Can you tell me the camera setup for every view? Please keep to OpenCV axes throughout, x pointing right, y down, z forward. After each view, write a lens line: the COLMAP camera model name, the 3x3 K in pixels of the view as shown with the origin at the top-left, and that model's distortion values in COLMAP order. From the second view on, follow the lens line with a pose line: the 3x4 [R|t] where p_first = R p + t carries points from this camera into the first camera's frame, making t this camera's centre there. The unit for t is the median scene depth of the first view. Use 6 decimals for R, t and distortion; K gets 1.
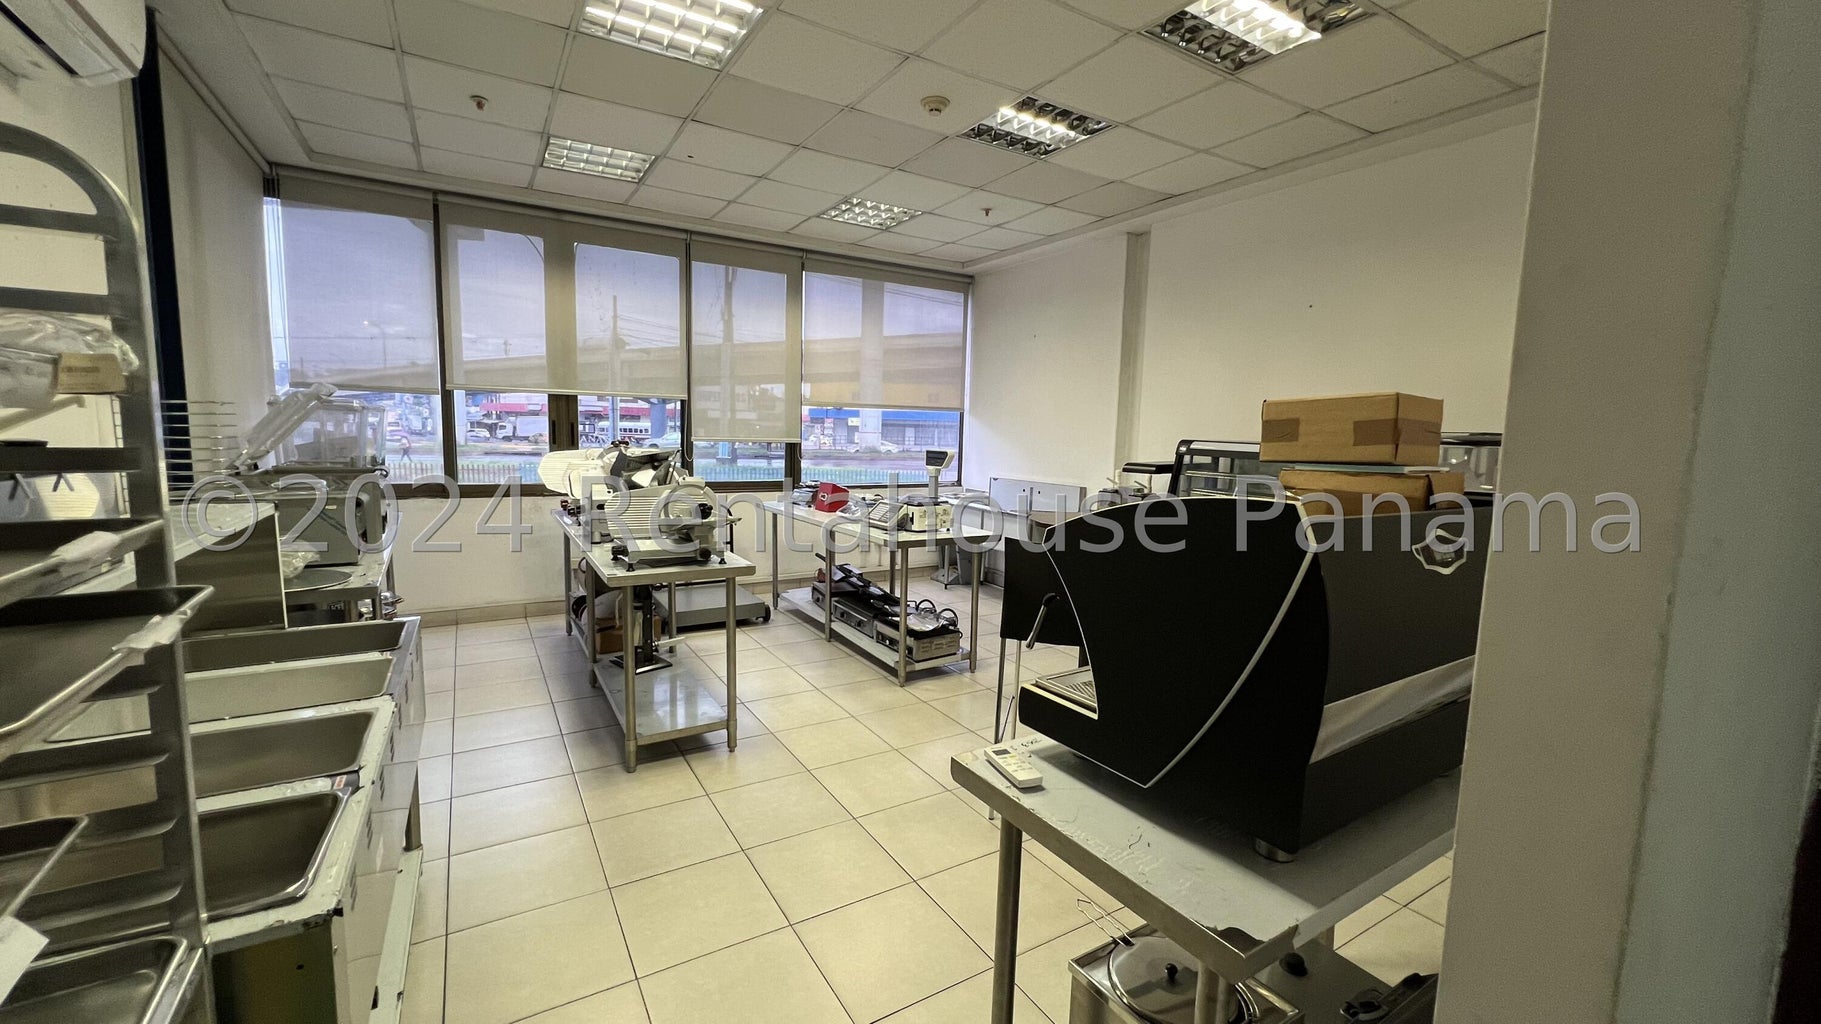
lens RADIAL K [[726.1, 0, 908.2], [0, 726.1, 510.5], [0, 0, 1]] dist [-0.001306, -0.000148]
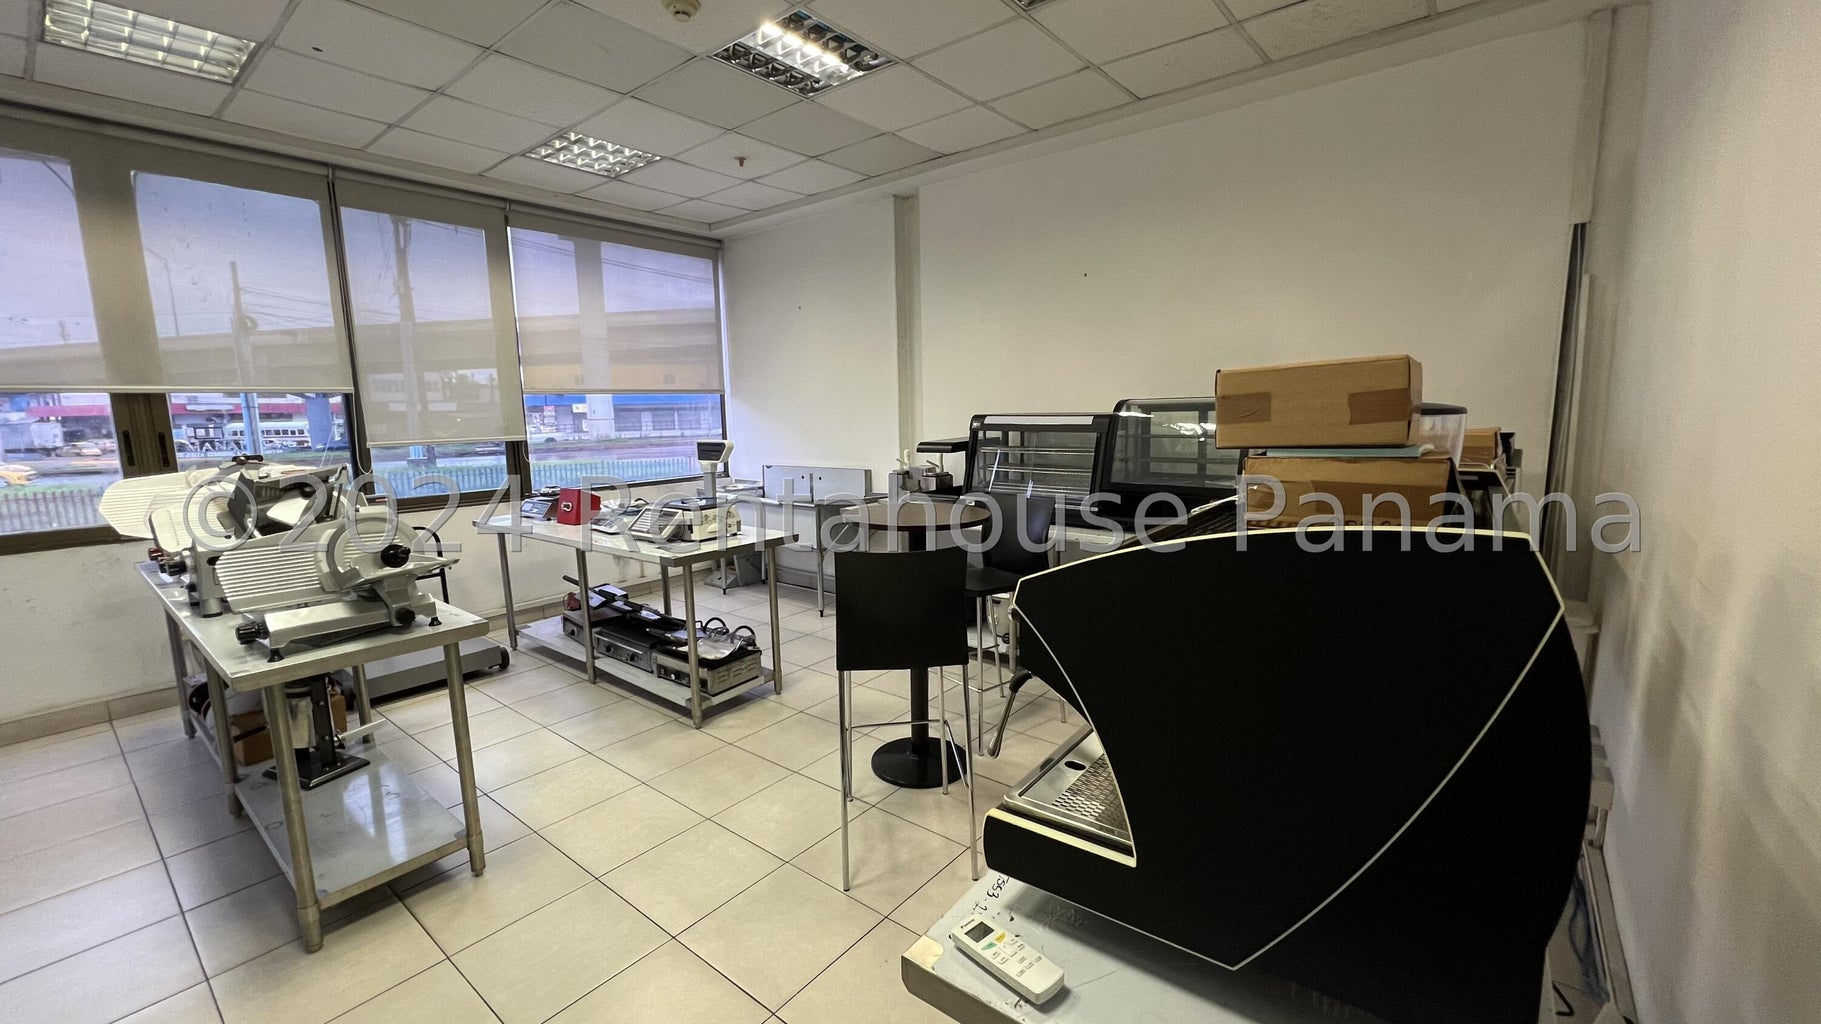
lens RADIAL K [[726.1, 0, 907.8], [0, 726.1, 511.4], [0, 0, 1]] dist [-0.001306, -0.000148]
pose [[0.939098, -0.093372, 0.330722, -0.033012], [0.083049, 0.995518, 0.045241, -0.021671], [-0.333464, -0.015020, 0.942643, 0.126995]]
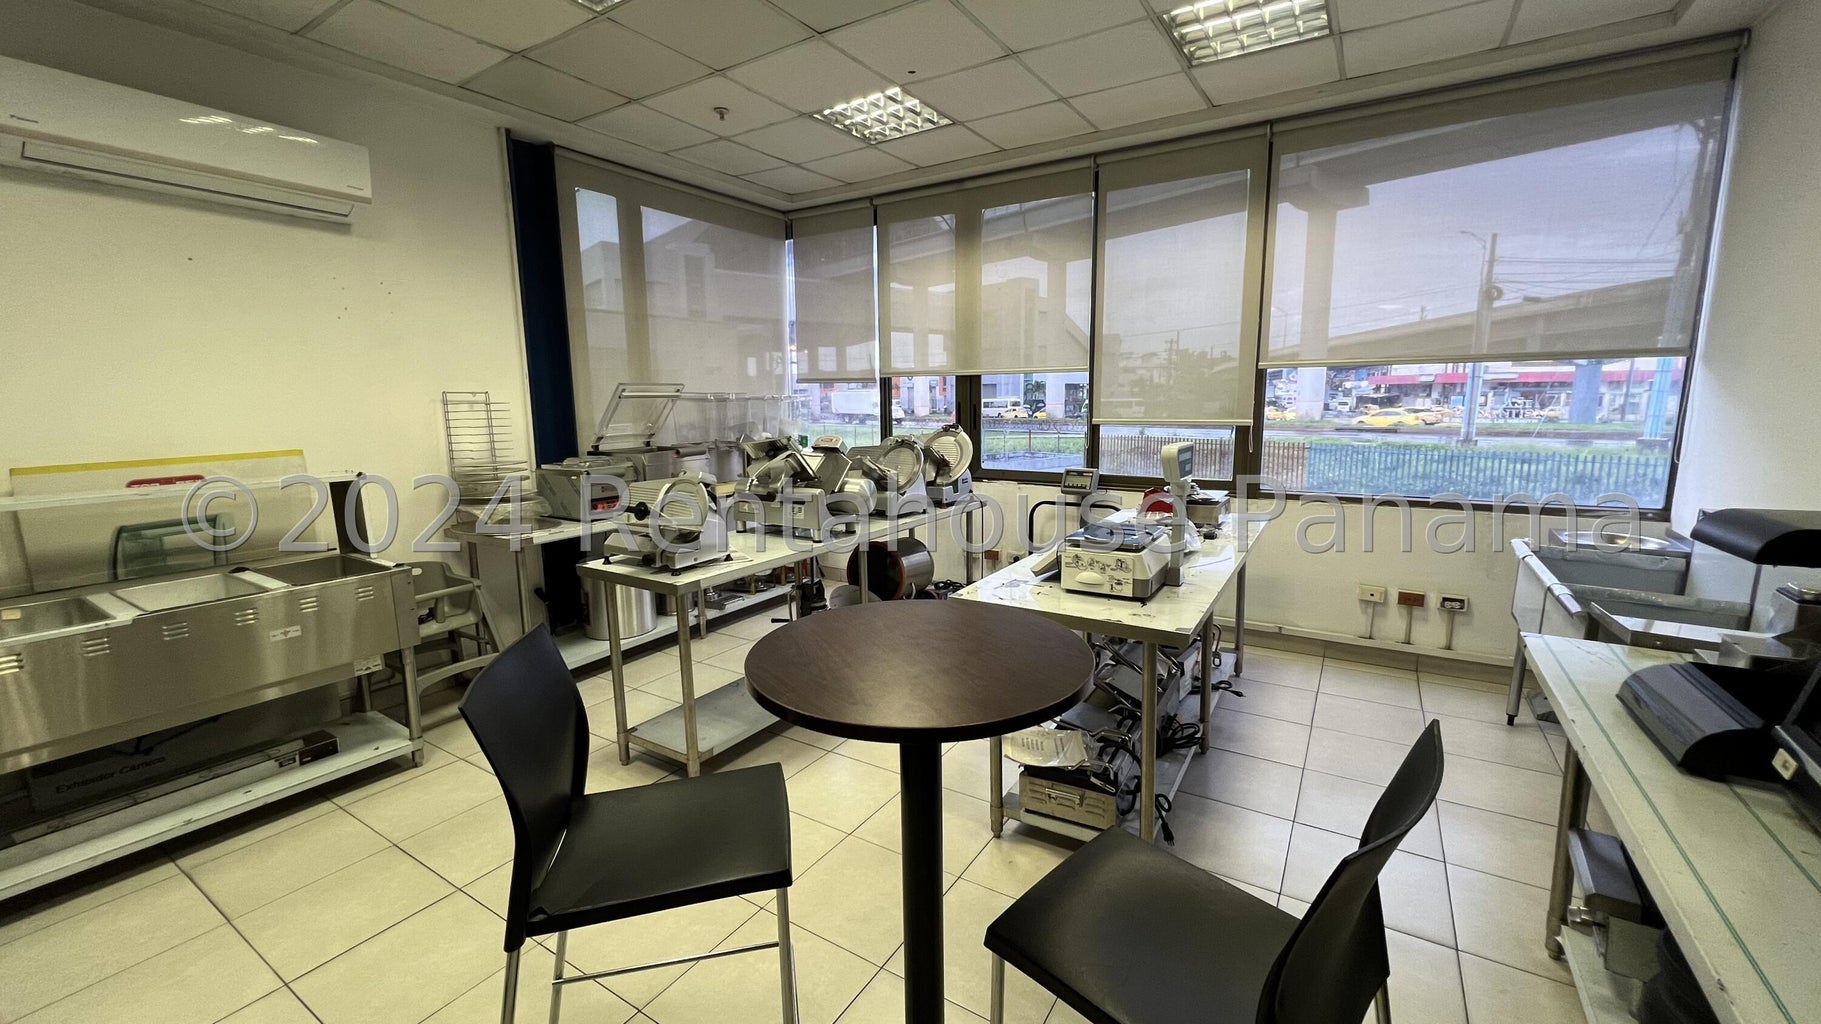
lens RADIAL K [[726.1, 0, 913.0], [0, 726.1, 507.7], [0, 0, 1]] dist [-0.001306, -0.000148]
pose [[0.441361, 0.106631, -0.890971, 0.436600], [-0.079375, 0.993662, 0.079601, -0.067231], [0.893812, 0.035588, 0.447028, 0.614363]]
